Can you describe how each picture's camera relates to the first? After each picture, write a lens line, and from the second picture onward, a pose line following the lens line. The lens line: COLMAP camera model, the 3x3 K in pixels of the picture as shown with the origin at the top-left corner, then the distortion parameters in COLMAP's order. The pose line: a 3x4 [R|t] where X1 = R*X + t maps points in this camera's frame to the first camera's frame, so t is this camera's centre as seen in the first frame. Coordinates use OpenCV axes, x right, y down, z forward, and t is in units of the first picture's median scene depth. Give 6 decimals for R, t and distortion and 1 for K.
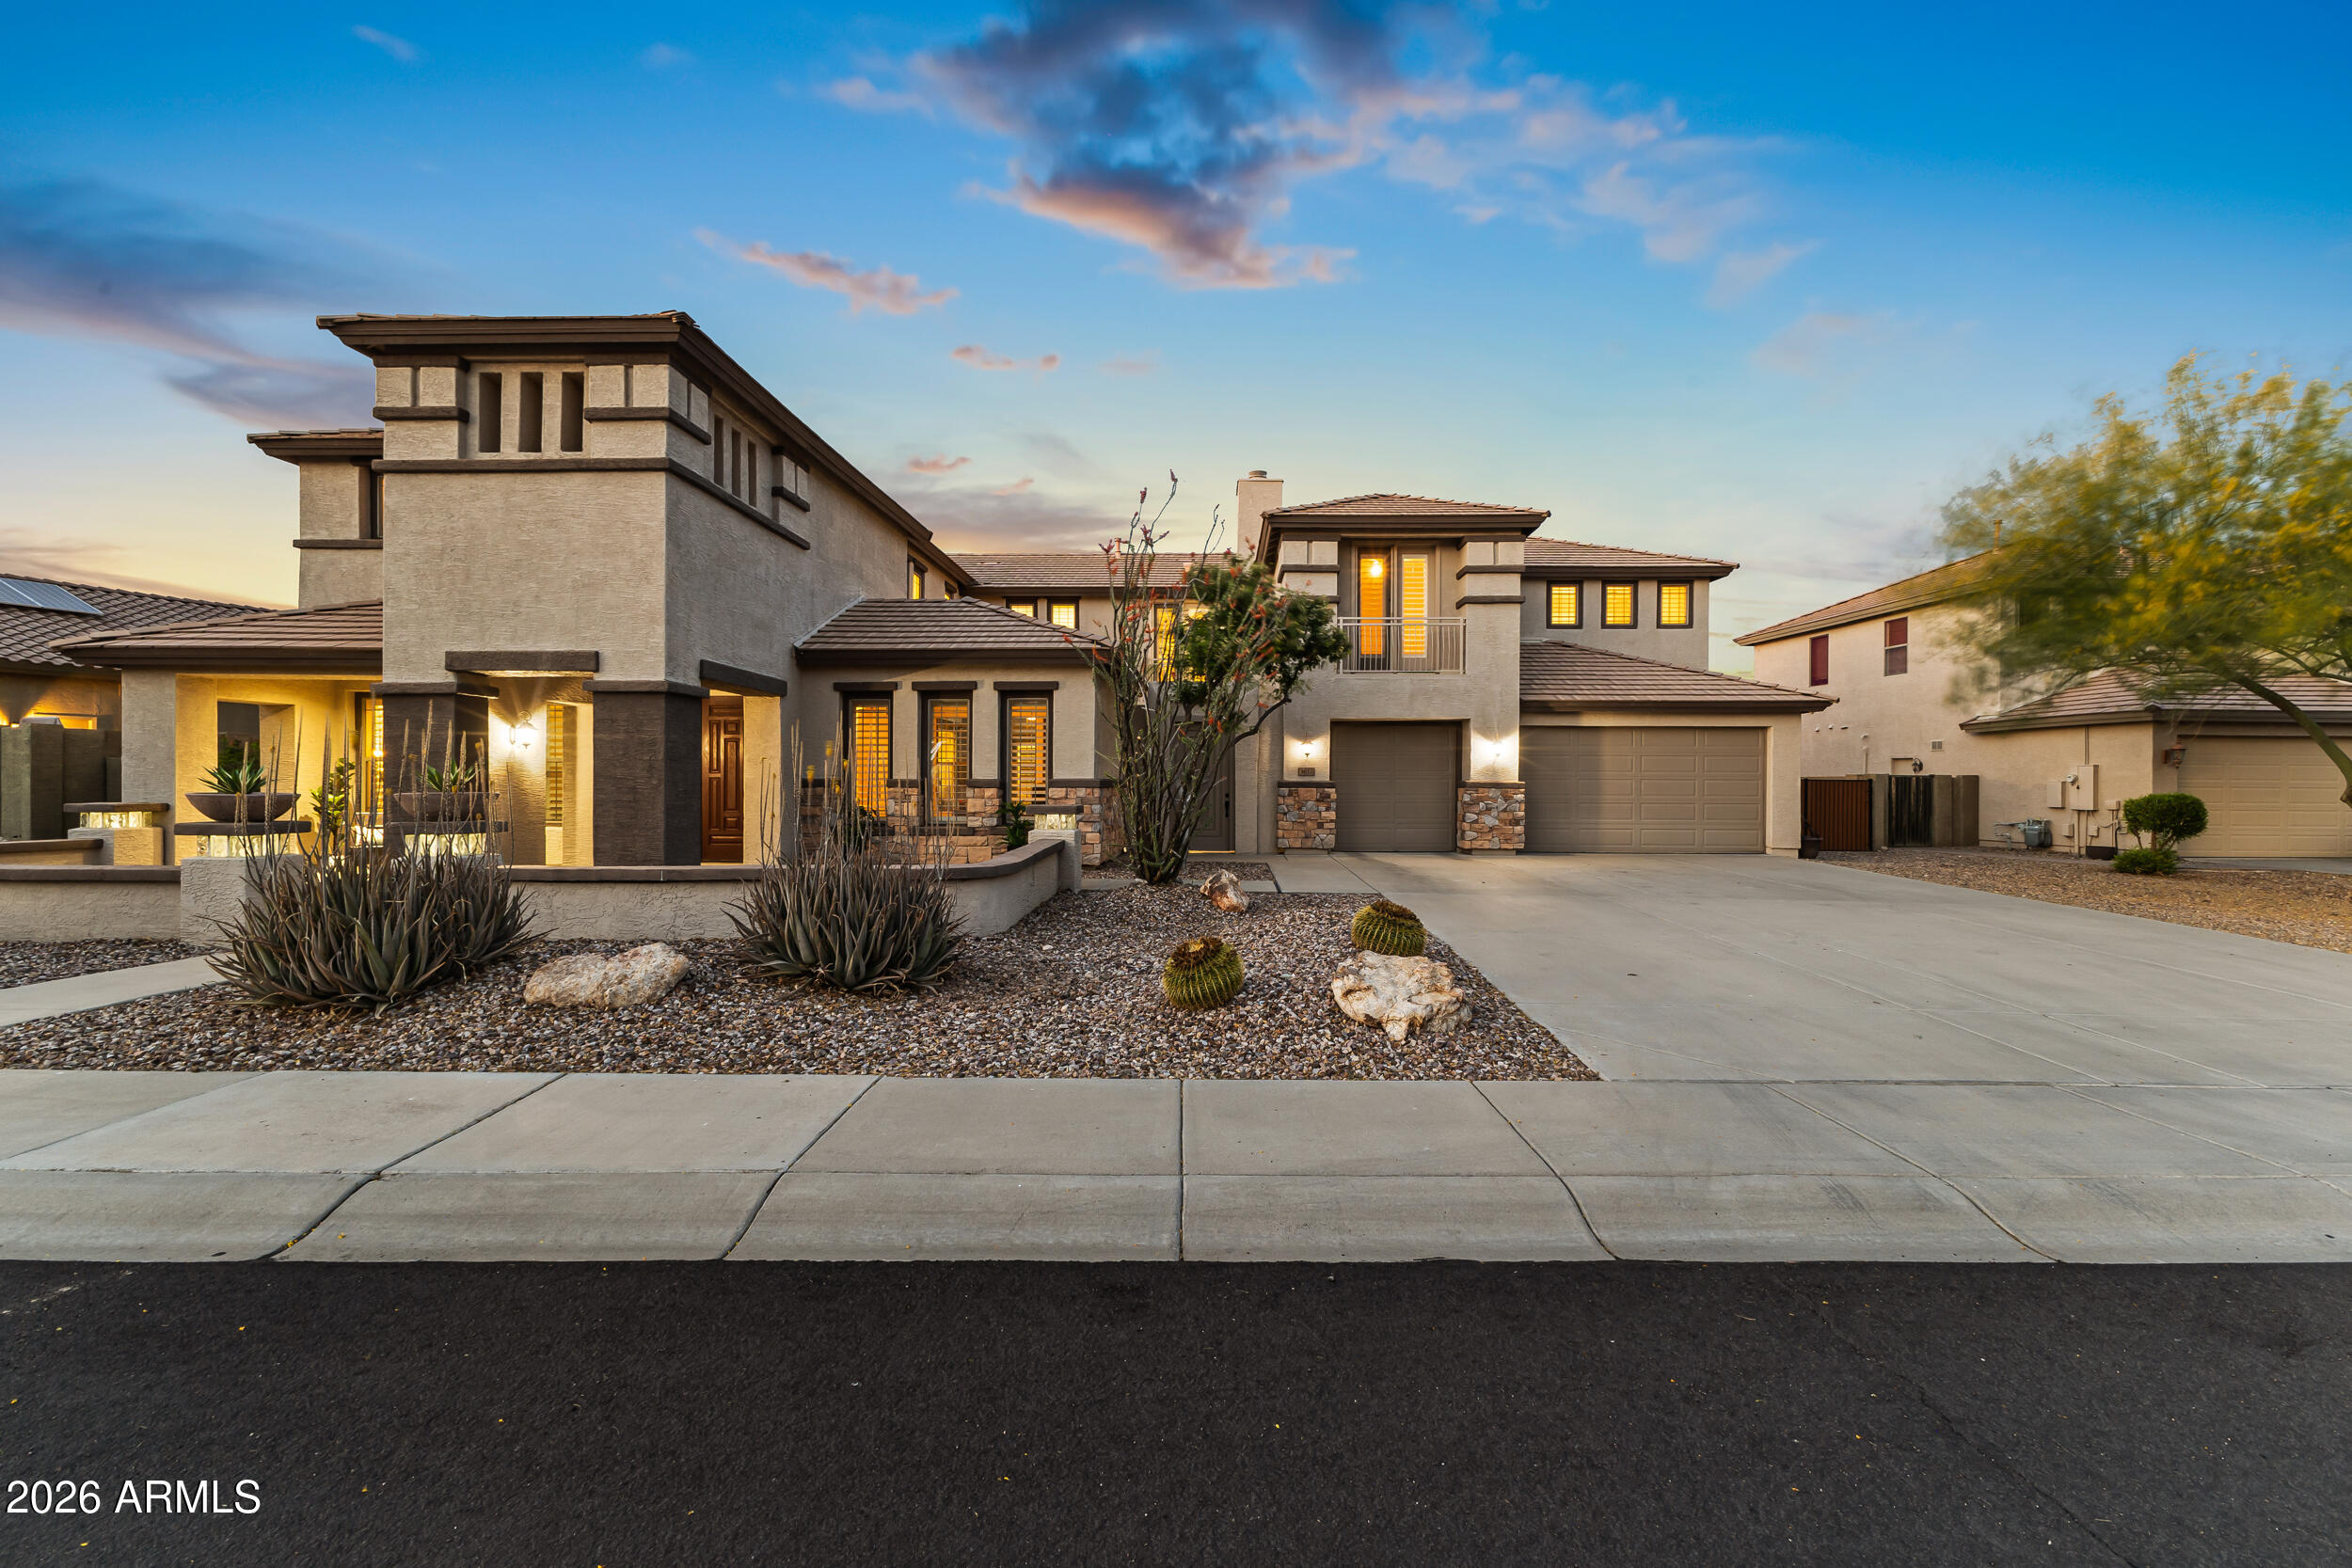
lens RADIAL K [[1025.7, 0, 1179.1], [0, 1025.7, 778.6], [0, 0, 1]] dist [0.000248, -0.000078]
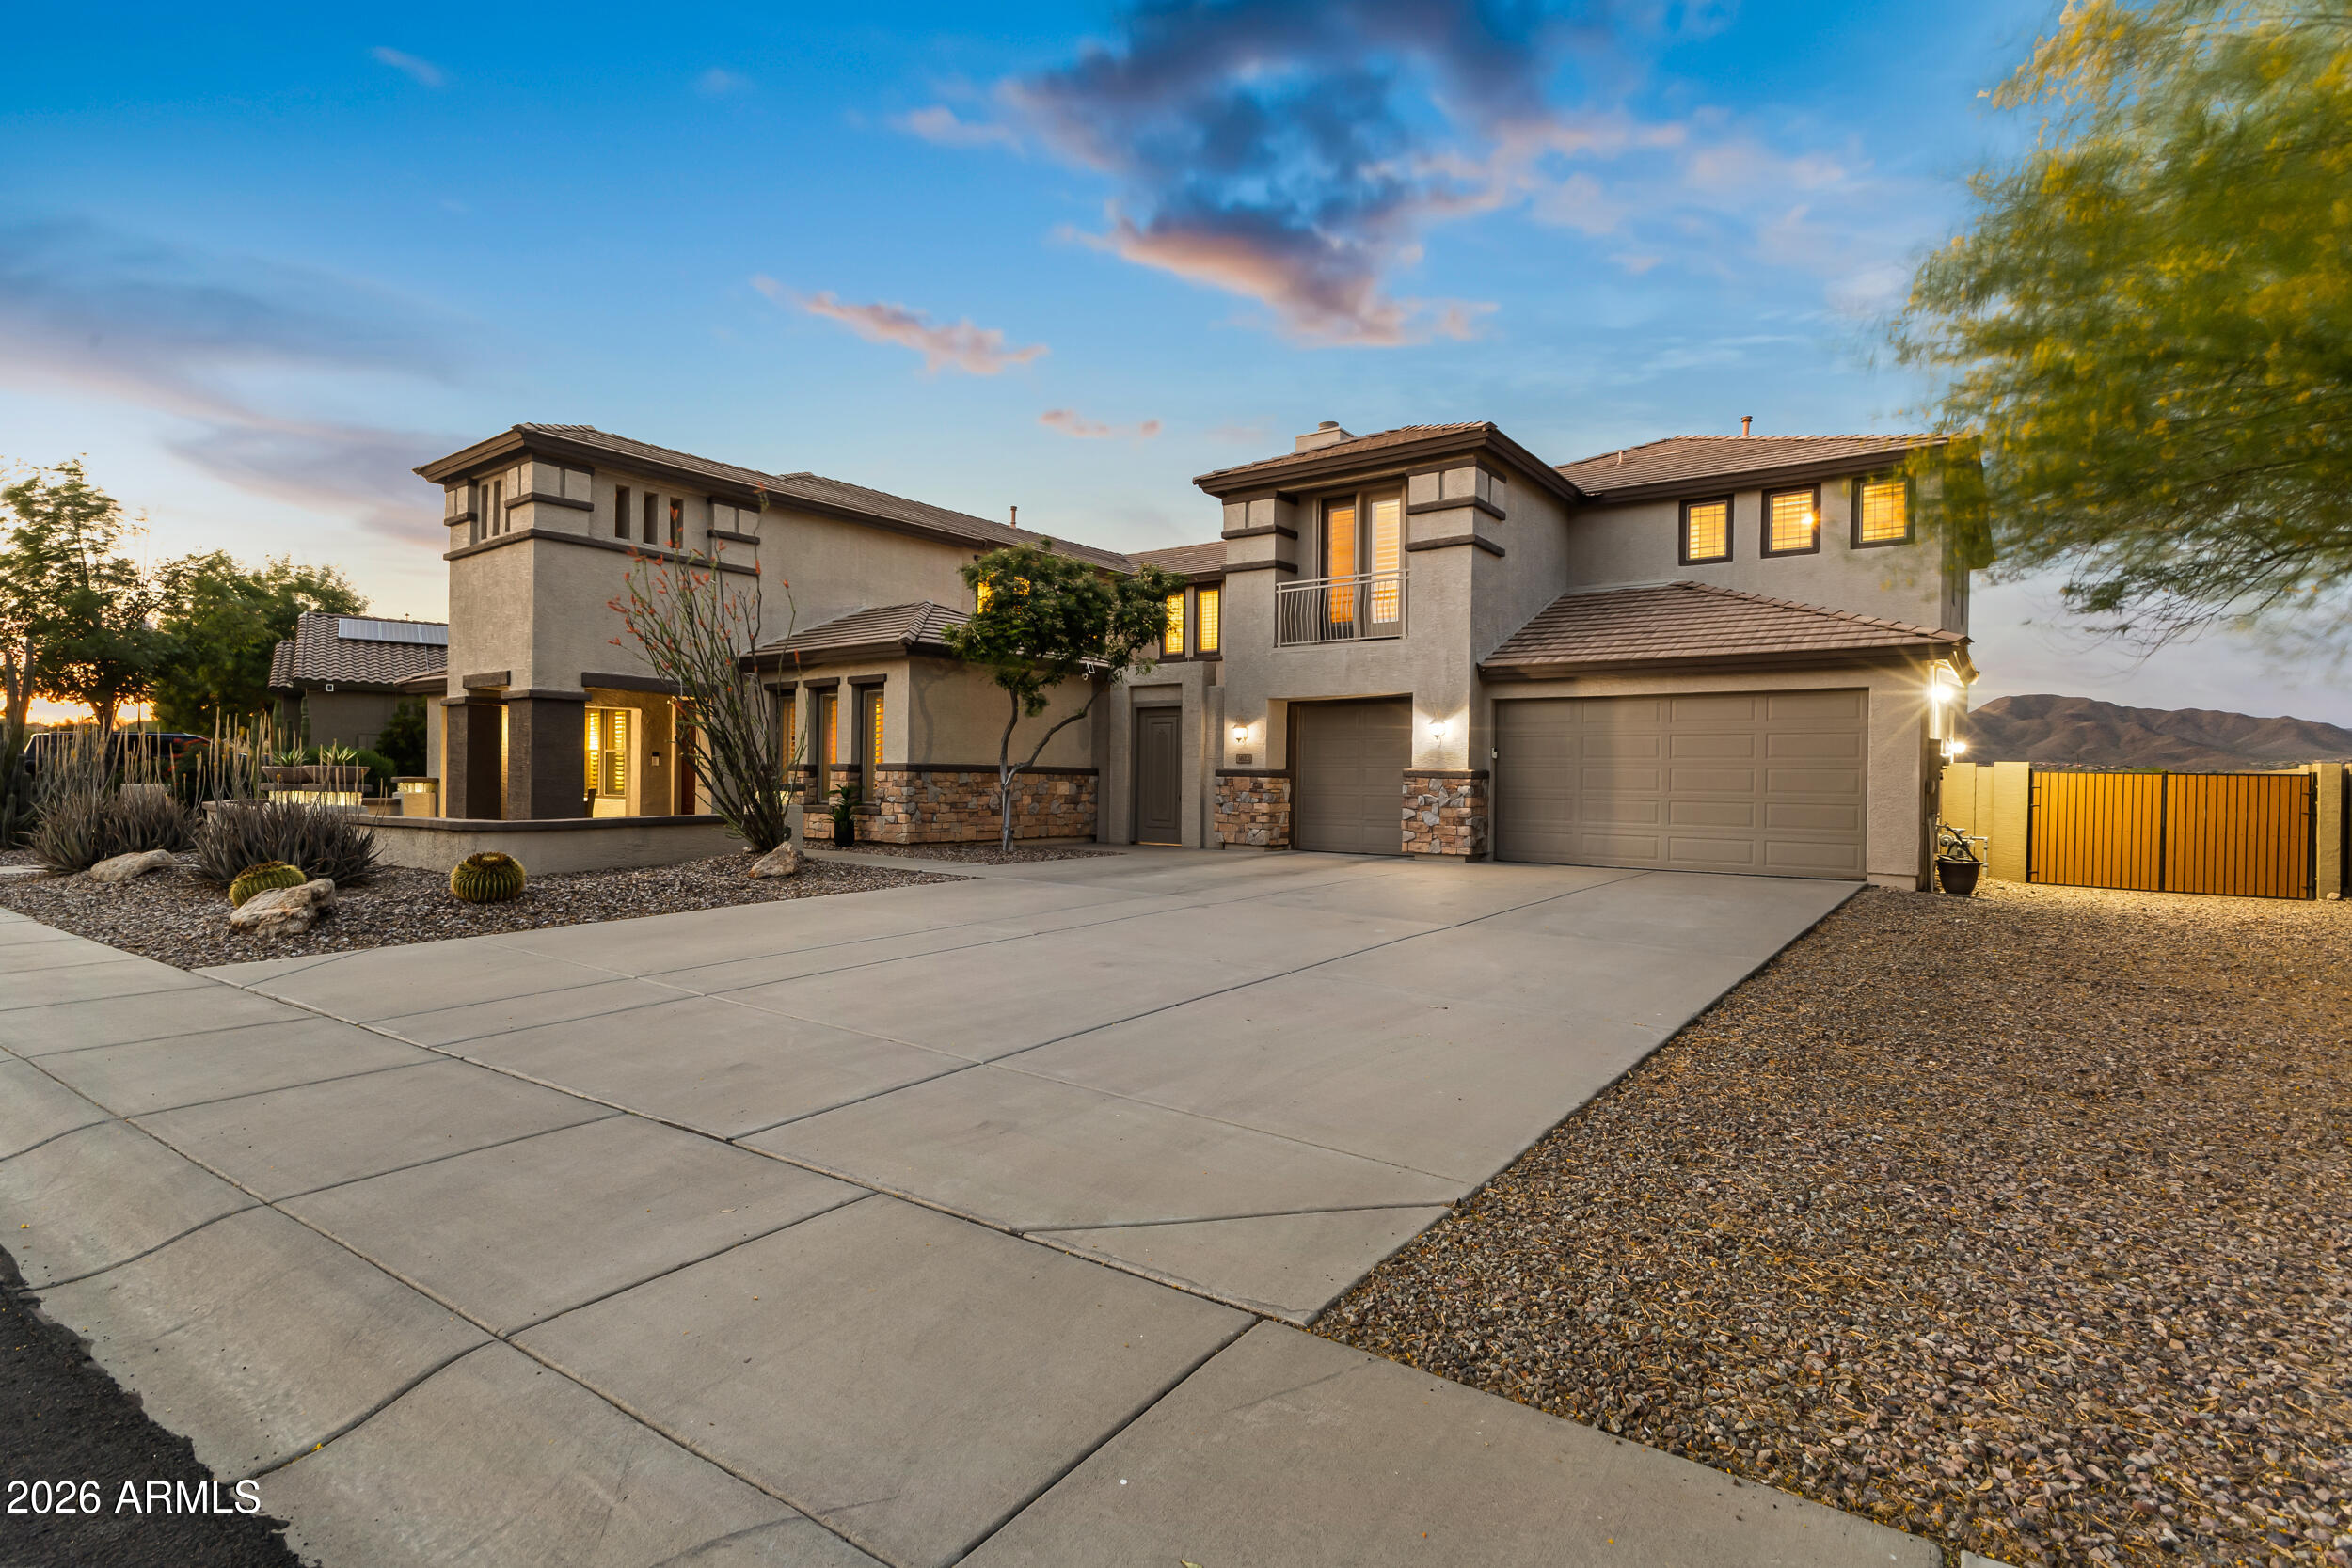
lens RADIAL K [[1101.0, 0, 1176.0], [0, 1101.0, 784.0], [0, 0, 1]] dist [-0.003381, -0.000243]
pose [[0.814846, 0.008961, -0.579608, 0.586746], [-0.006725, 0.999959, 0.006005, 0.009266], [0.579639, -0.000996, 0.814873, 0.162832]]
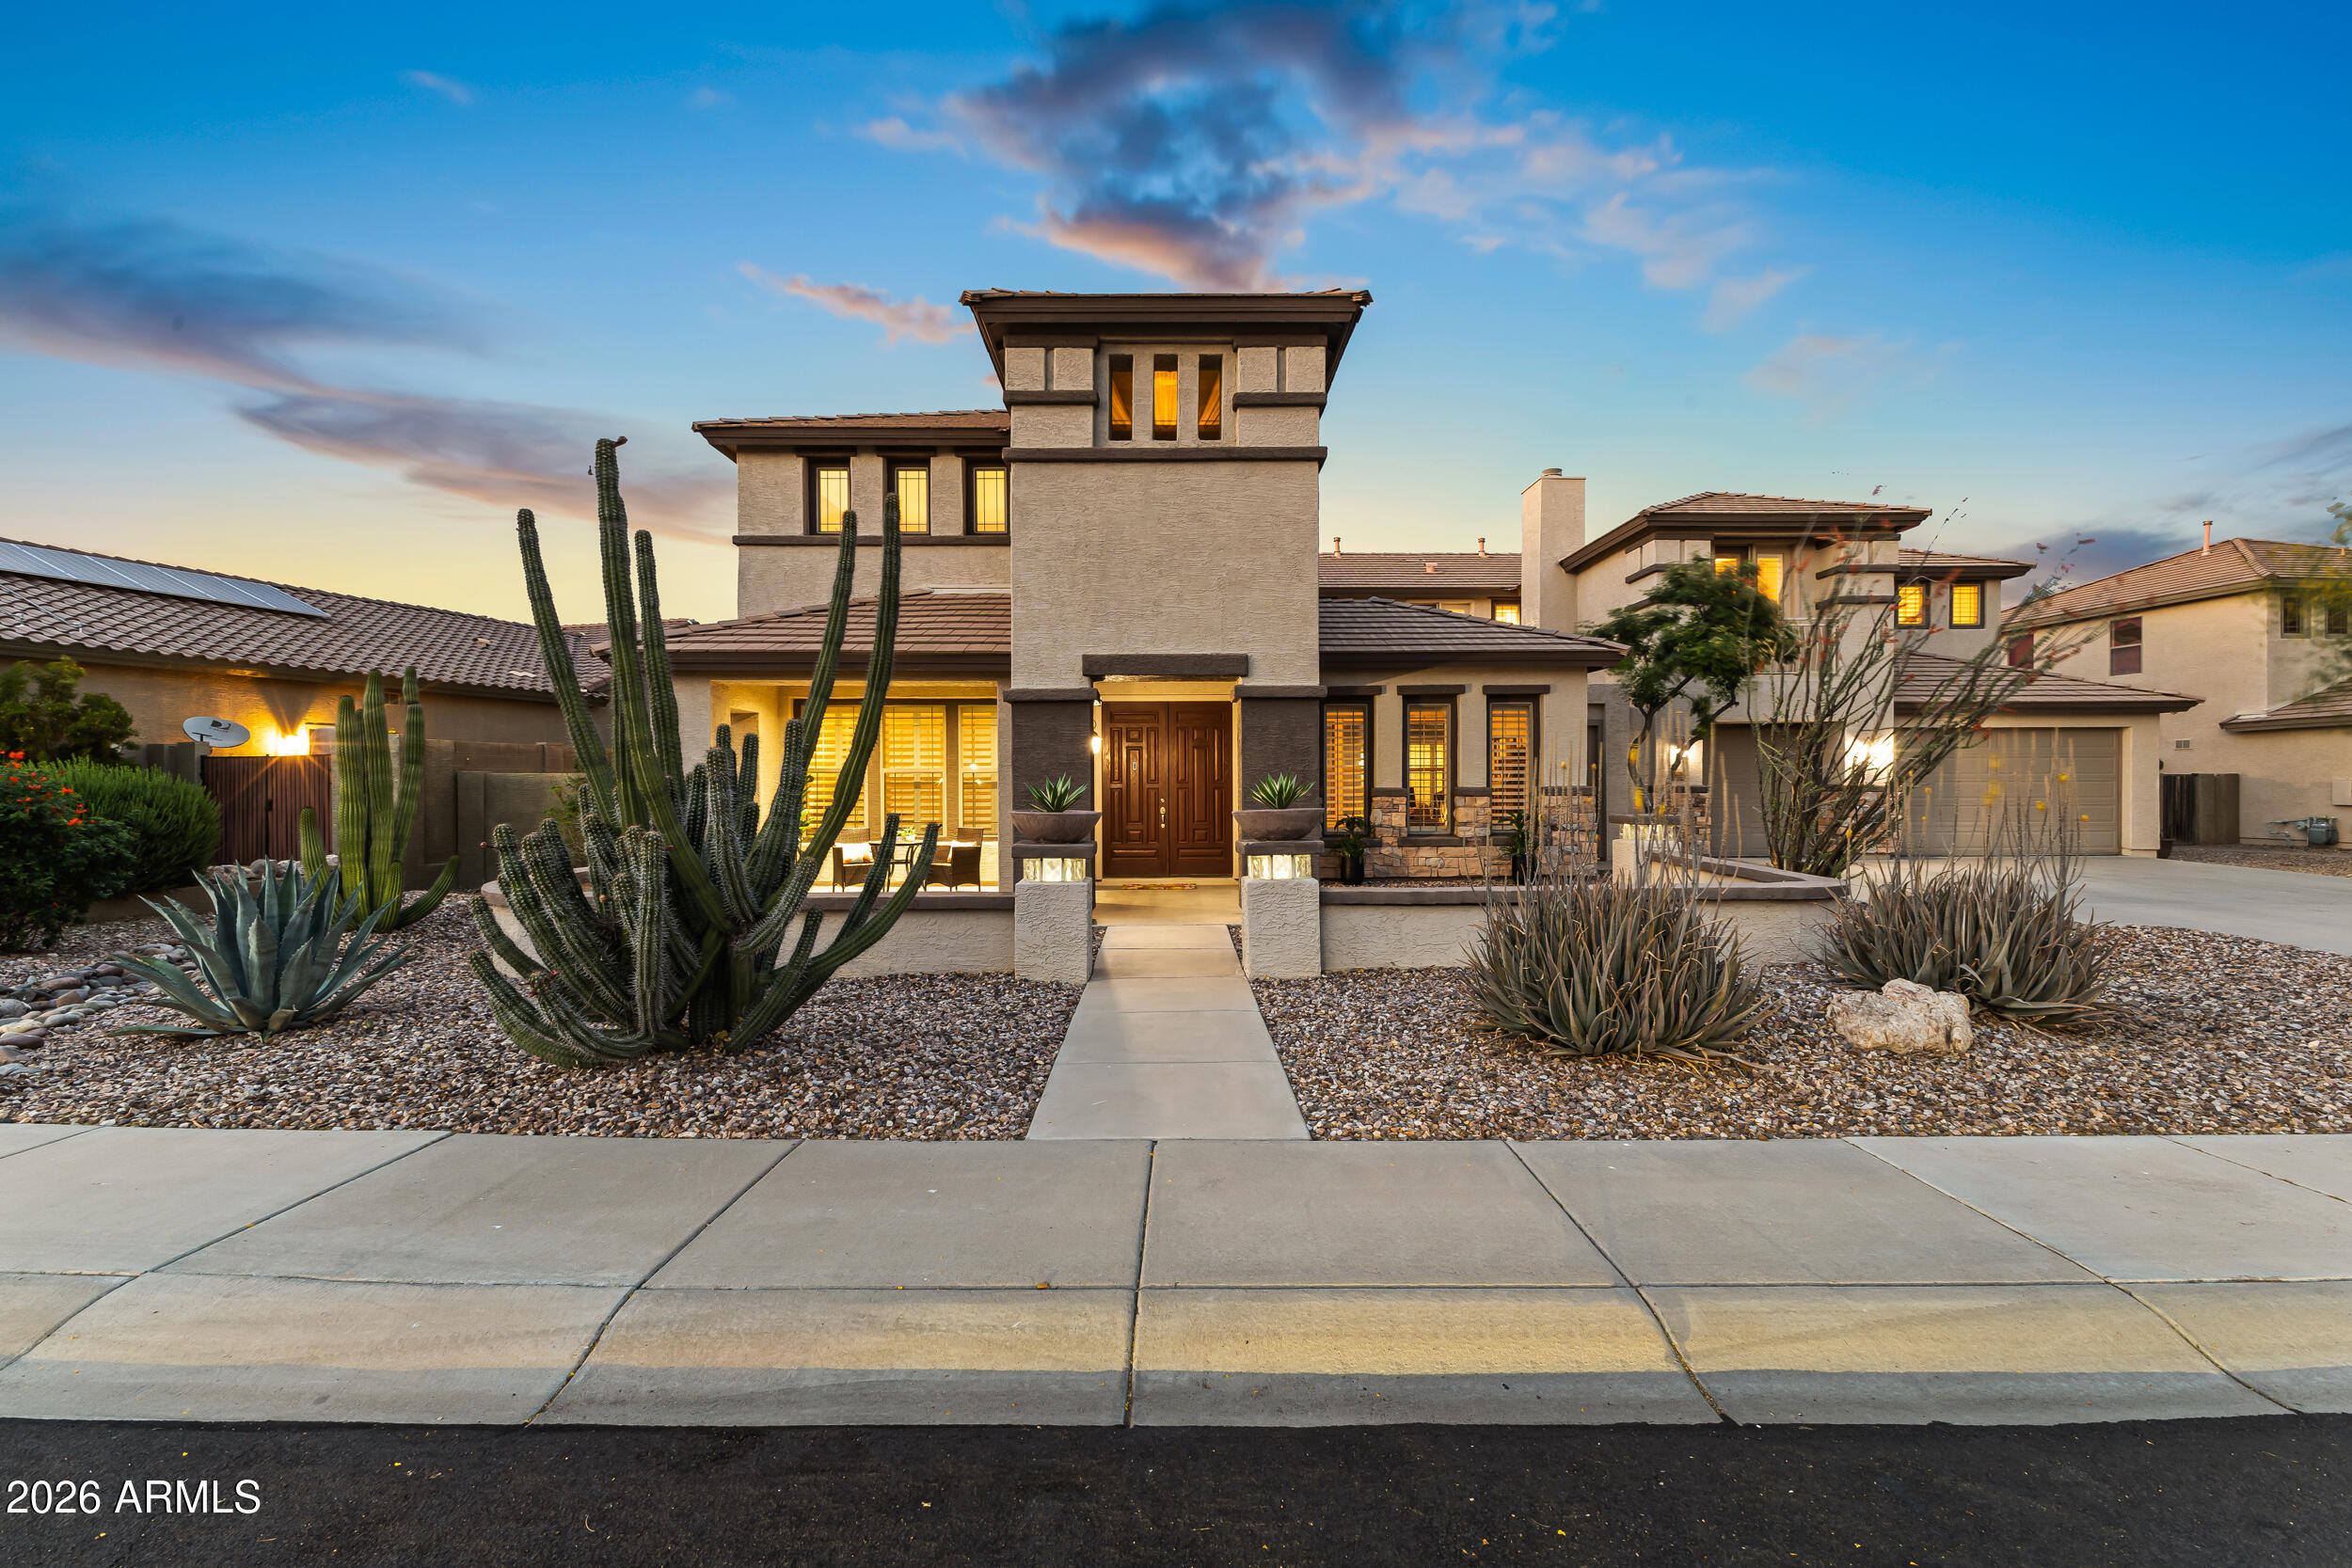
lens RADIAL K [[966.6, 0, 1176.0], [0, 966.6, 784.0], [0, 0, 1]] dist [-0.000014, -0.000192]
pose [[0.999970, -0.007650, 0.001547, -0.332995], [0.007645, 0.999967, 0.002808, -0.005017], [-0.001569, -0.002796, 0.999995, 0.066745]]
